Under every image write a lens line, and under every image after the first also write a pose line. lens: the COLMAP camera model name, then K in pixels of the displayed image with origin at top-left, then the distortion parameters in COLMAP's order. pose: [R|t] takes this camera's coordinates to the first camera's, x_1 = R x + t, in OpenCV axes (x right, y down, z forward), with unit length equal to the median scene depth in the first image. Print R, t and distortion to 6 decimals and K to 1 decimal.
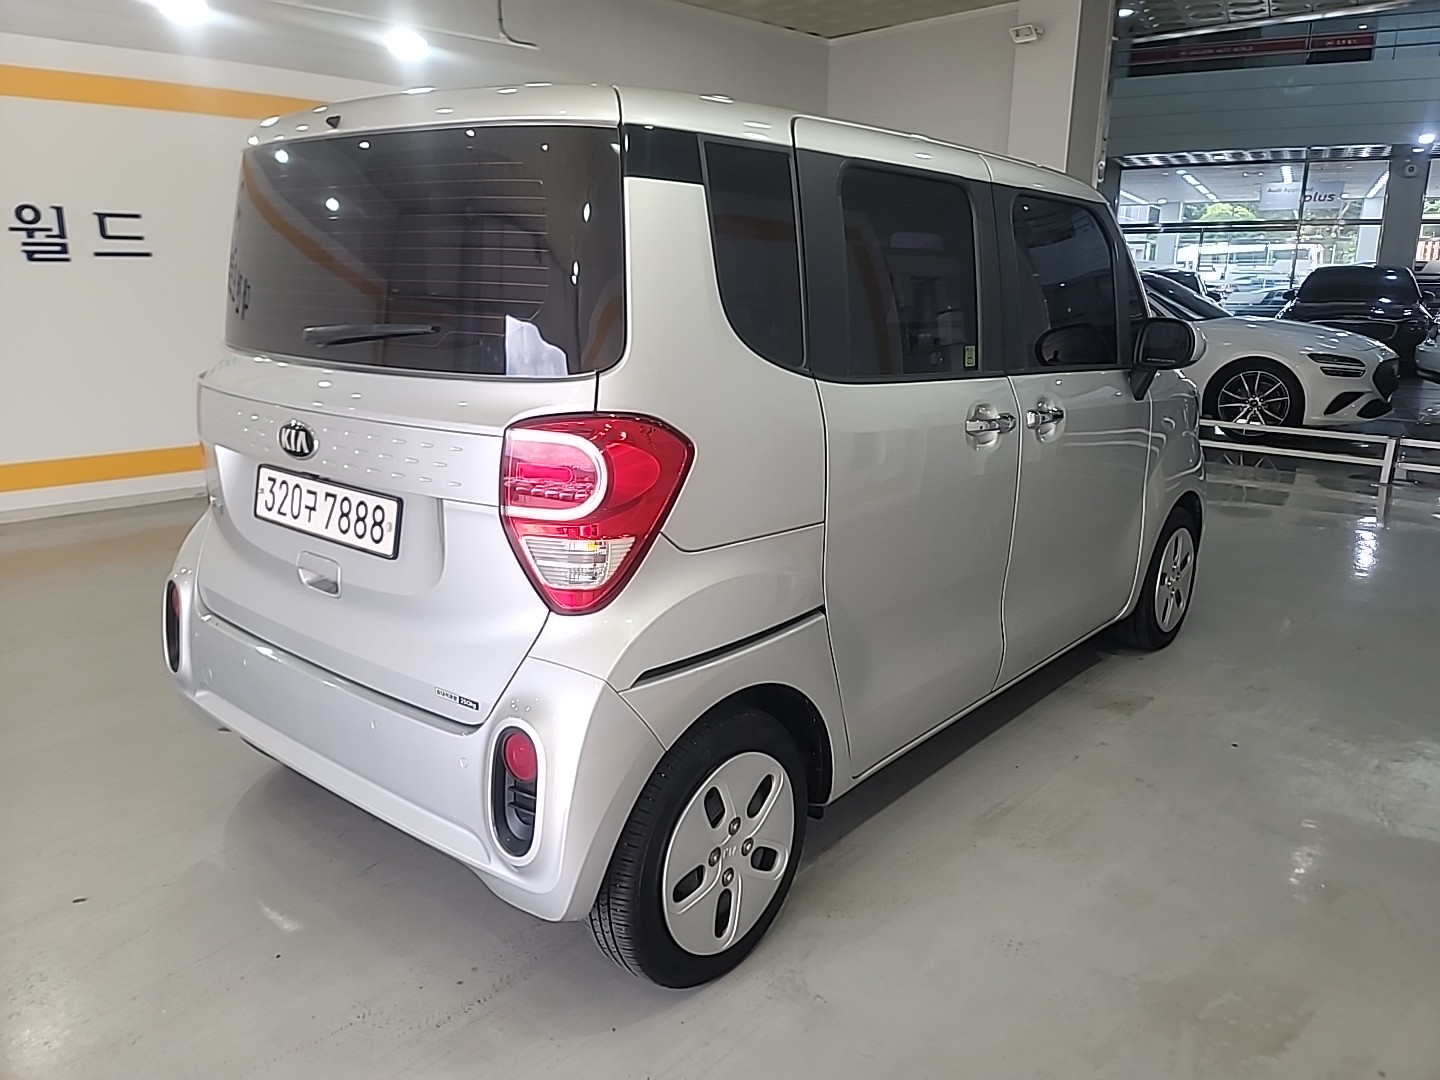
lens RADIAL K [[1050.5, 0, 723.2], [0, 1050.5, 535.9], [0, 0, 1]] dist [0.008077, -0.006276]
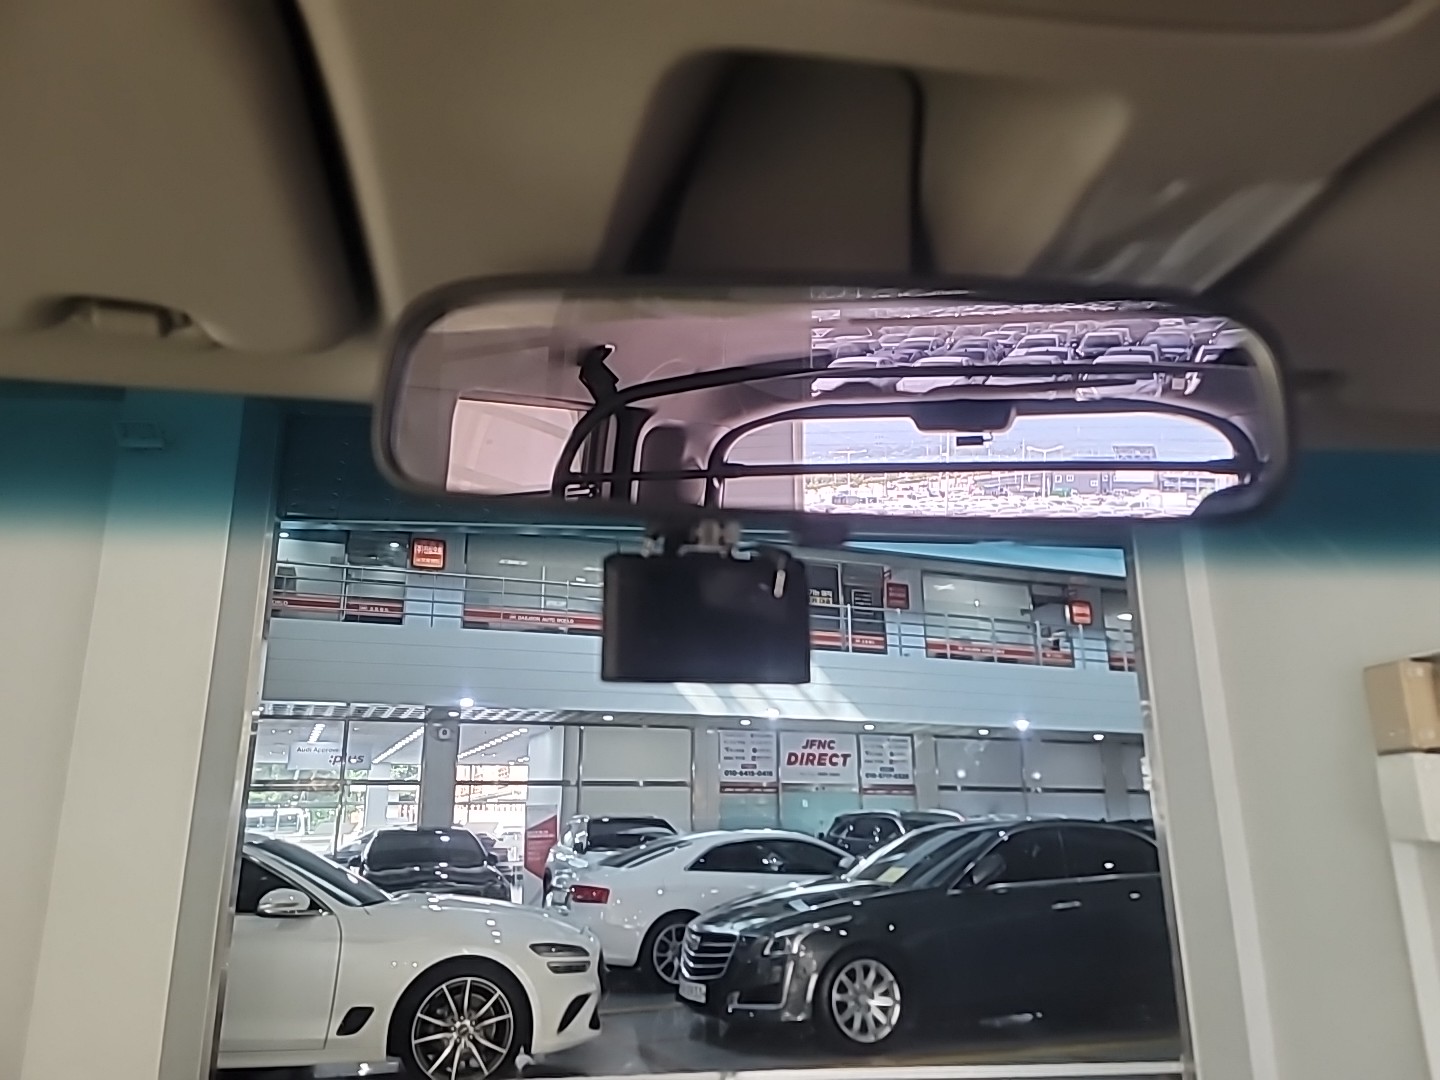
lens RADIAL K [[1050.5, 0, 720.8], [0, 1050.5, 535.2], [0, 0, 1]] dist [0.008077, -0.006276]
pose [[0.636478, 0.198656, 0.745273, 0.053948], [0.203552, 0.888742, -0.410736, -0.097846], [-0.743950, 0.413126, 0.525228, 0.404926]]
